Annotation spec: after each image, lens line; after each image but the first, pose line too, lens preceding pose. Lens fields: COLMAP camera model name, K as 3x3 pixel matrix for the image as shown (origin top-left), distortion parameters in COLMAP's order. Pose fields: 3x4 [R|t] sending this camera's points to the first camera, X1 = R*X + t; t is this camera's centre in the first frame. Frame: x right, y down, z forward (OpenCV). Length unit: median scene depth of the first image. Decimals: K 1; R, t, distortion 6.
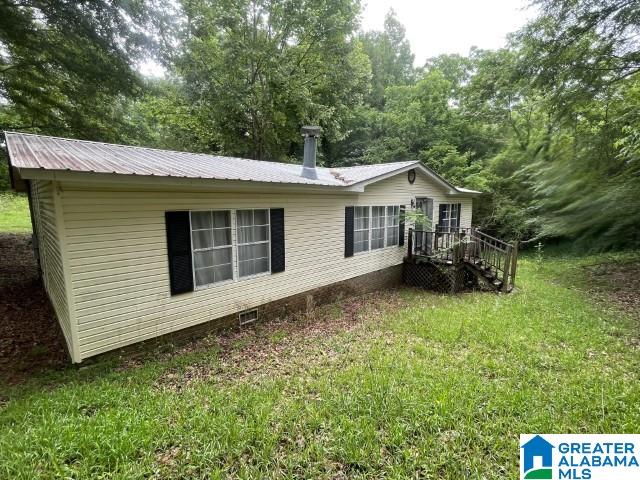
lens RADIAL K [[298.0, 0, 320.0], [0, 298.0, 239.7], [0, 0, 1]] dist [0.002078, 0.000577]
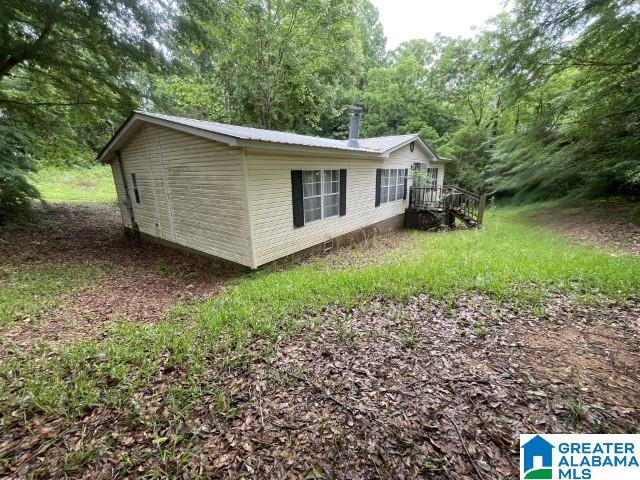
lens RADIAL K [[259.7, 0, 320.1], [0, 259.7, 239.9], [0, 0, 1]] dist [-0.000399, 0.000032]
pose [[0.993246, -0.045531, 0.106724, -0.278573], [0.031807, 0.991400, 0.126943, 0.046207], [-0.111586, -0.122691, 0.986152, -0.166093]]
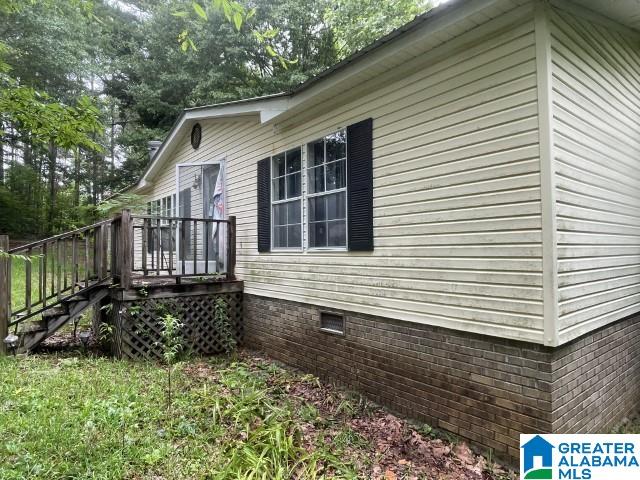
lens RADIAL K [[382.8, 0, 321.7], [0, 382.8, 244.4], [0, 0, 1]] dist [-0.019237, 0.004454]
pose [[-0.127266, -0.012735, -0.991787, 0.354723], [-0.126863, 0.991914, 0.003542, 0.074102], [0.983722, 0.126272, -0.127852, 0.733009]]
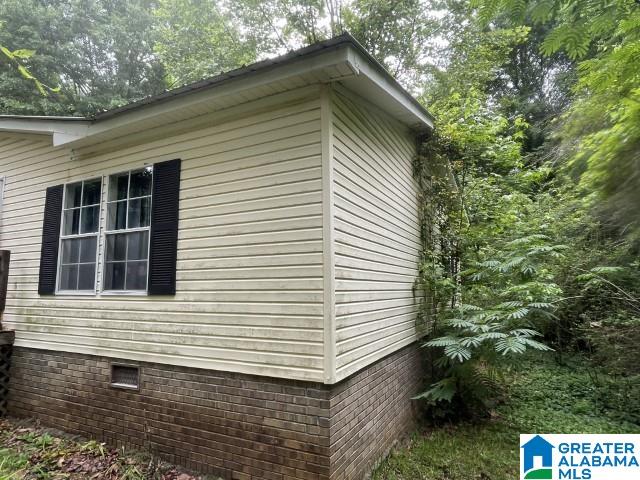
lens RADIAL K [[382.8, 0, 321.9], [0, 382.8, 244.2], [0, 0, 1]] dist [-0.019237, 0.004454]
pose [[0.302763, -0.113047, -0.946338, 0.359694], [-0.126910, 0.979316, -0.157589, 0.066483], [0.944579, 0.167811, 0.282154, 0.760496]]
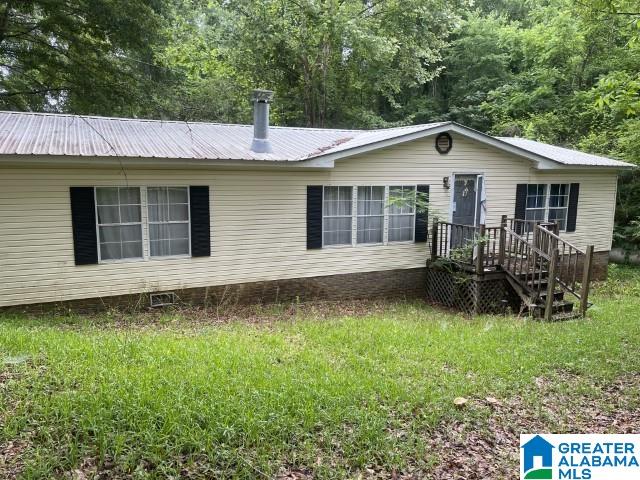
lens RADIAL K [[490.5, 0, 320.9], [0, 490.5, 241.9], [0, 0, 1]] dist [0.029800, -0.007239]
pose [[0.939497, 0.059678, -0.337318, 0.508286], [-0.055883, 0.998217, 0.020960, 0.009312], [0.337968, -0.000841, 0.941157, -0.206194]]
